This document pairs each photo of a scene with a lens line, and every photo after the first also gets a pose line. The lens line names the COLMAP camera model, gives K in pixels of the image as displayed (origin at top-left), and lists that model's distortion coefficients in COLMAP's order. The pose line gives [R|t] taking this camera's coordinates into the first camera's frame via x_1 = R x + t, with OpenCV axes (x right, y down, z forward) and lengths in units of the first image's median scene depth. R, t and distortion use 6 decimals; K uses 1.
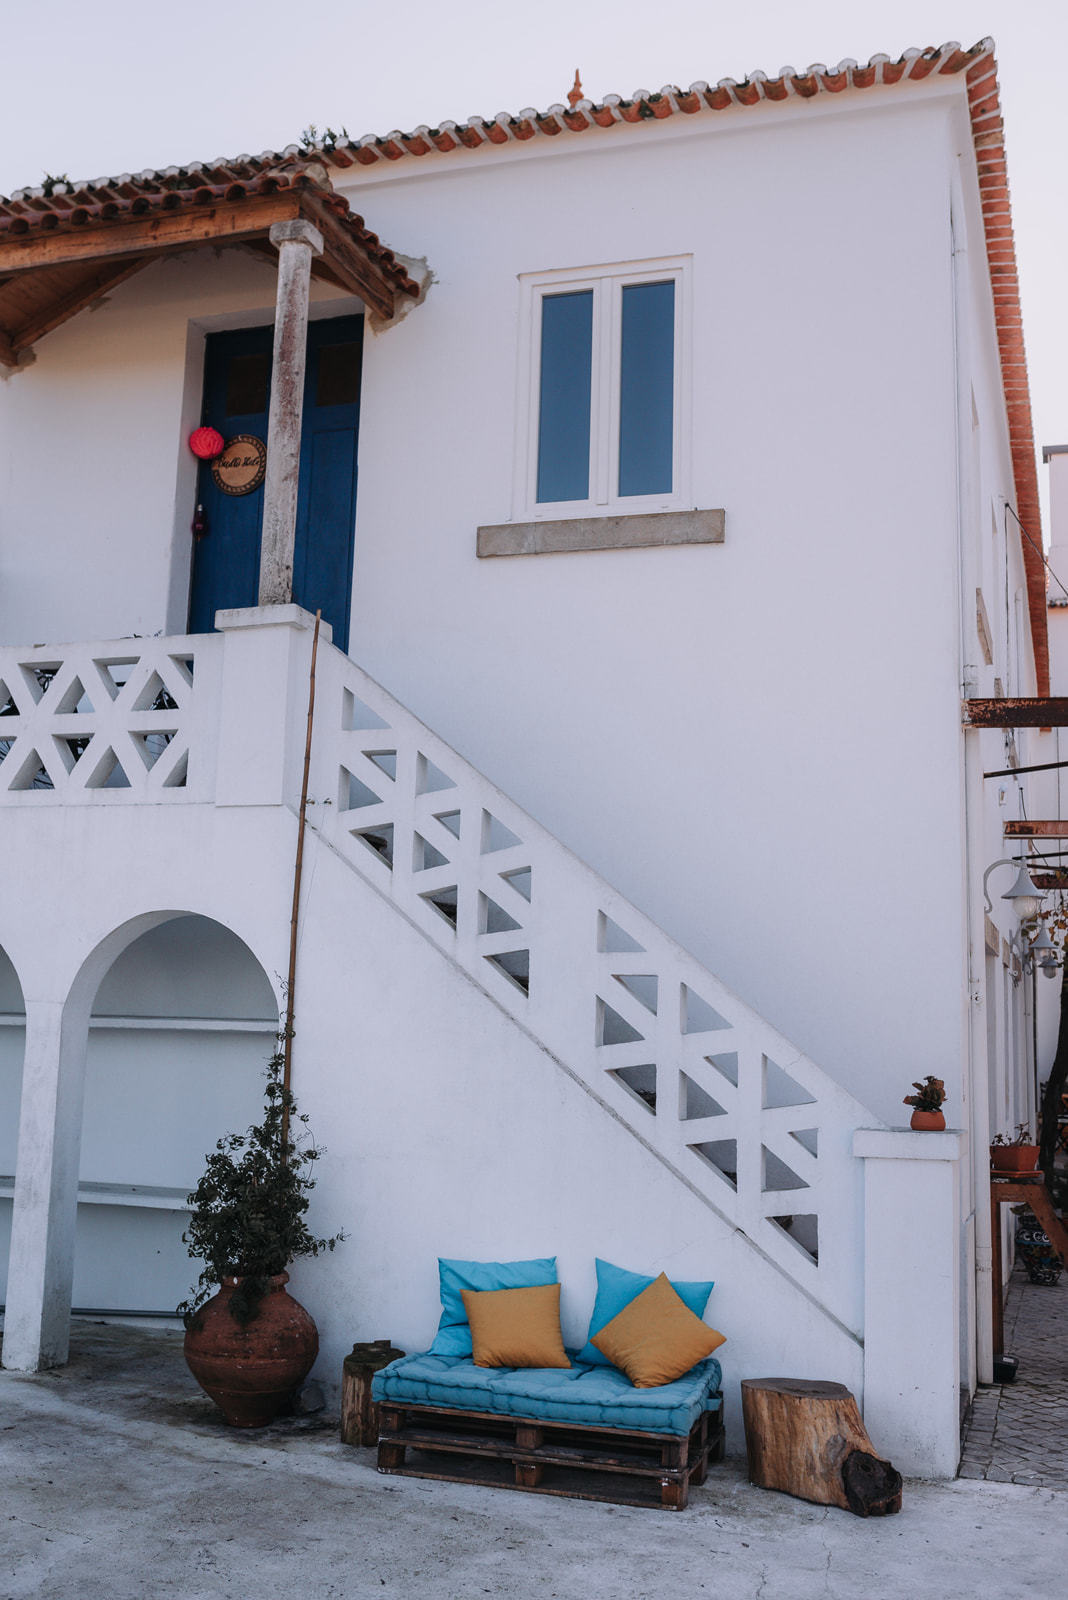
lens RADIAL K [[1647.3, 0, 534.0], [0, 1647.3, 800.0], [0, 0, 1]] dist [-0.069945, 0.010523]
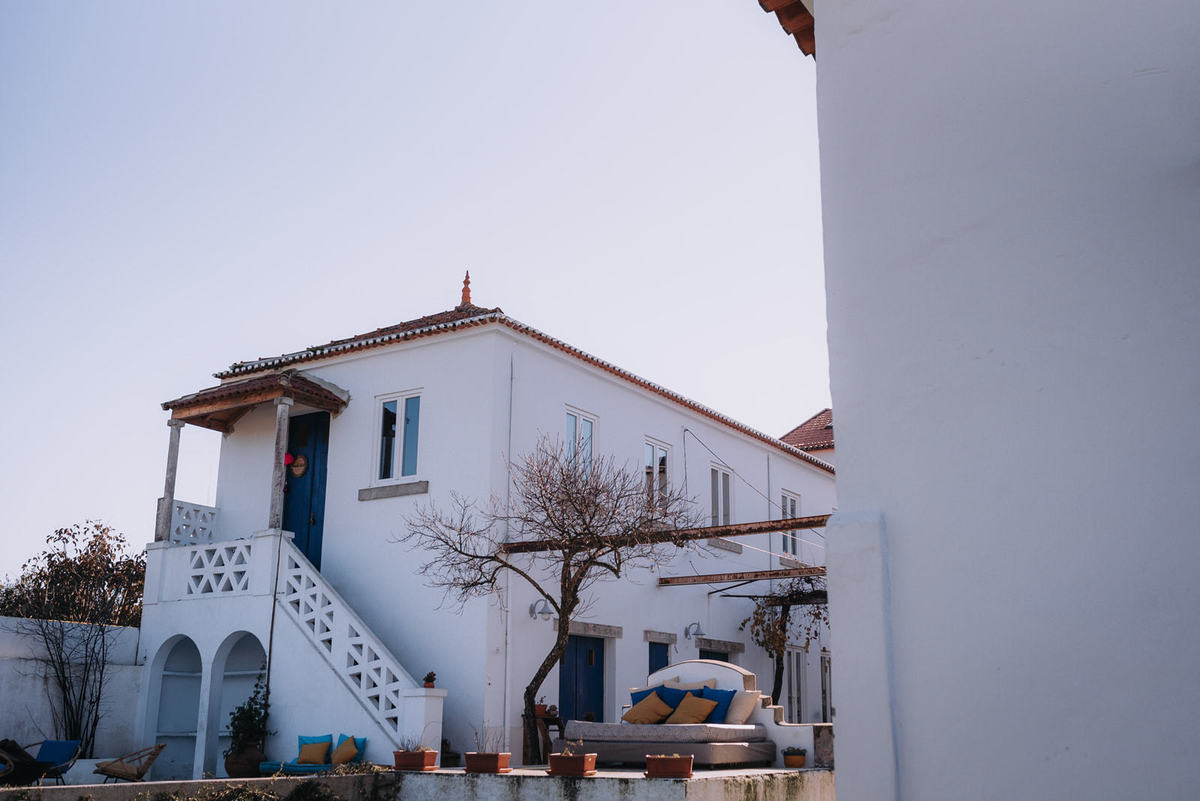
lens RADIAL K [[1235.5, 0, 600.0], [0, 1235.5, 400.5], [0, 0, 1]] dist [-0.069945, 0.010523]
pose [[0.971844, -0.089440, -0.217989, 0.920915], [0.060858, 0.989045, -0.134484, -0.008960], [0.227629, 0.117432, 0.966641, -1.058341]]
